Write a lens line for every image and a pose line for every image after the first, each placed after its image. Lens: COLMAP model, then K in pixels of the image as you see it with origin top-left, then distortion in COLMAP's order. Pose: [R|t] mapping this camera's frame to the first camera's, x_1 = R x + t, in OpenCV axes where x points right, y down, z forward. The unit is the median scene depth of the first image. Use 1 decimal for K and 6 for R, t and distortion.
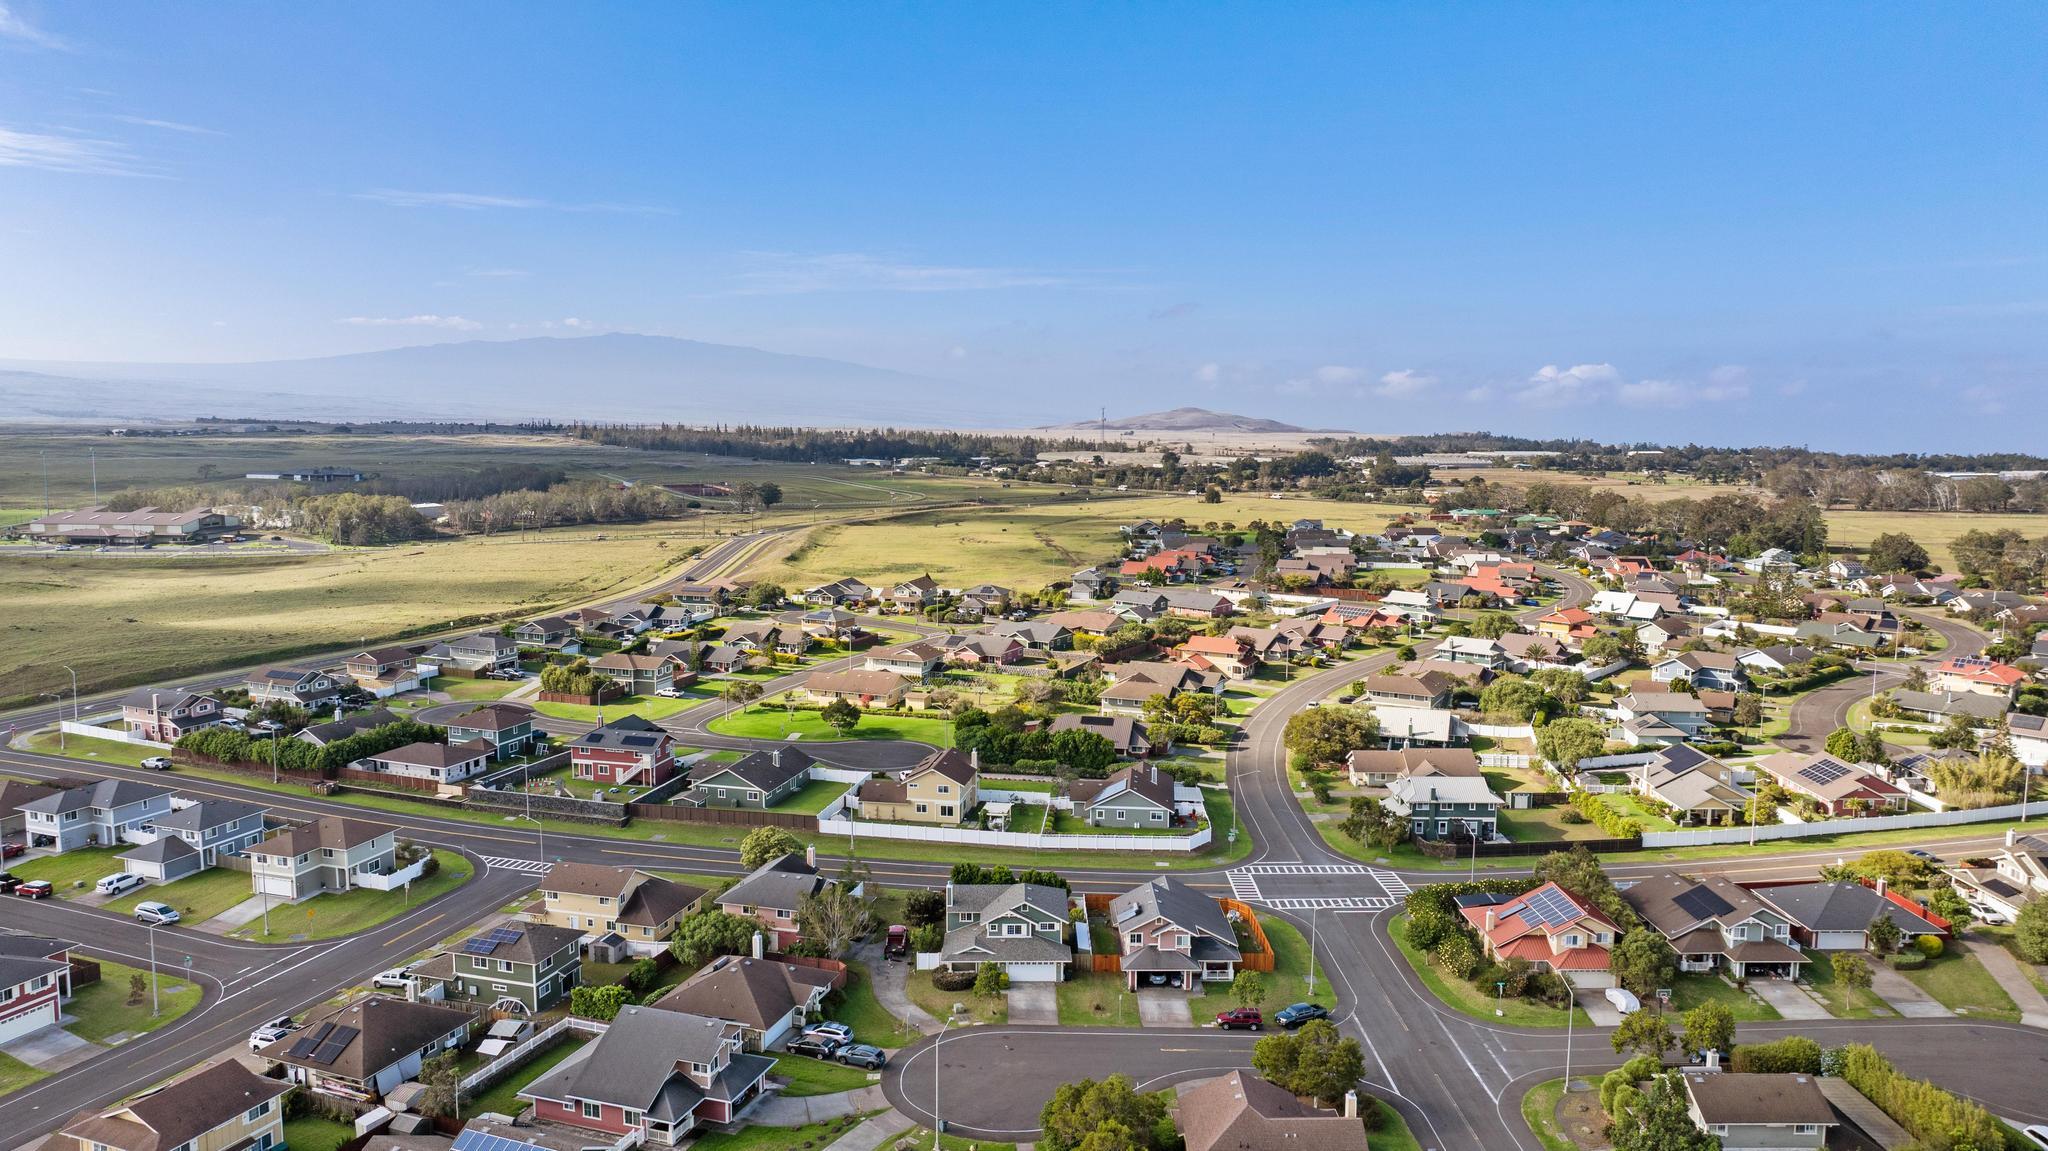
lens RADIAL K [[1463.4, 0, 1024.0], [0, 1463.4, 575.5], [0, 0, 1]] dist [0.004007, 0.000297]
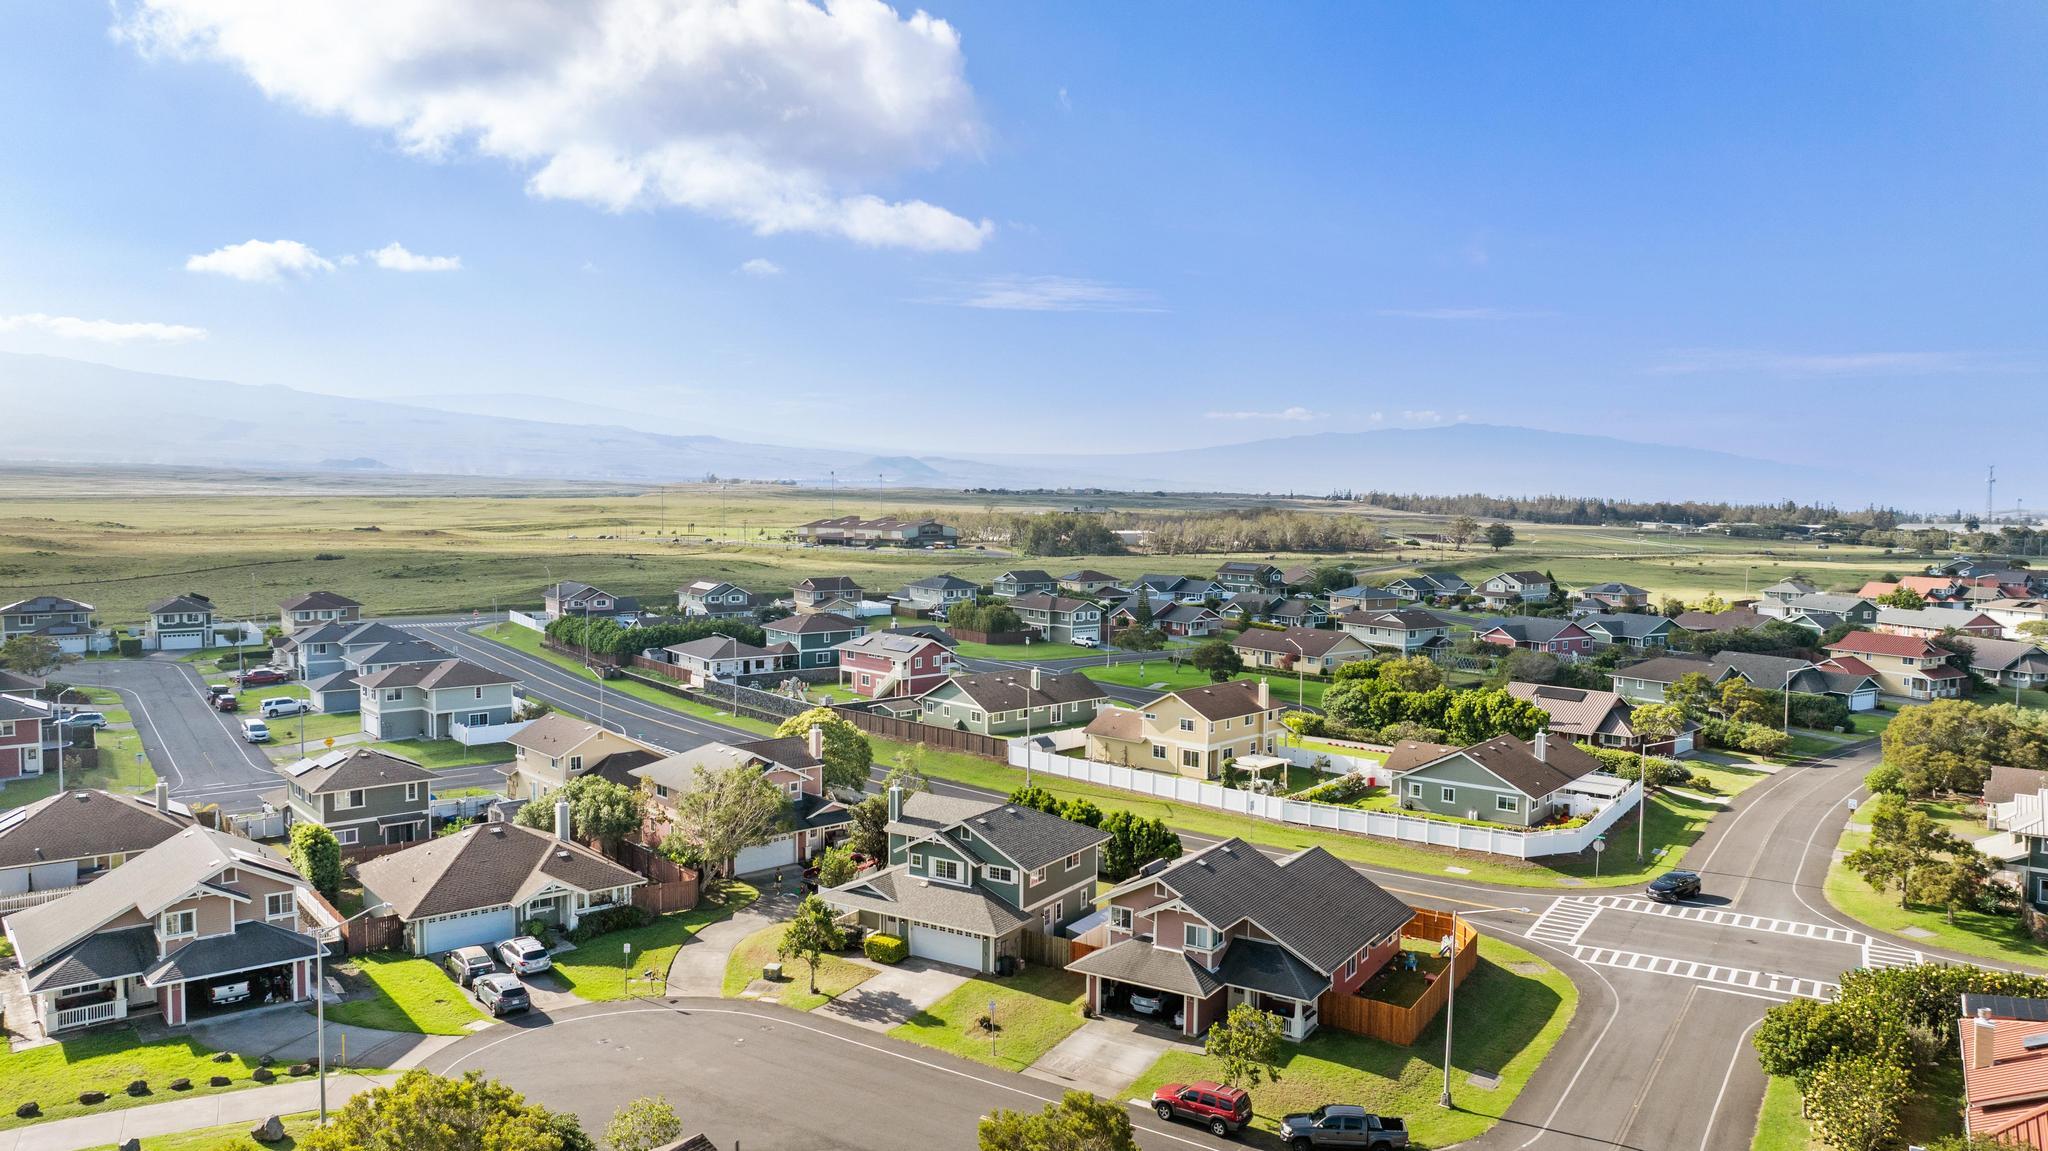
lens RADIAL K [[1463.4, 0, 1024.0], [0, 1463.4, 575.5], [0, 0, 1]] dist [0.004007, 0.000297]
pose [[0.846400, 0.043042, -0.530805, 0.231638], [-0.076060, 0.996281, -0.040495, 0.111018], [0.527088, 0.074648, 0.846526, 0.393529]]
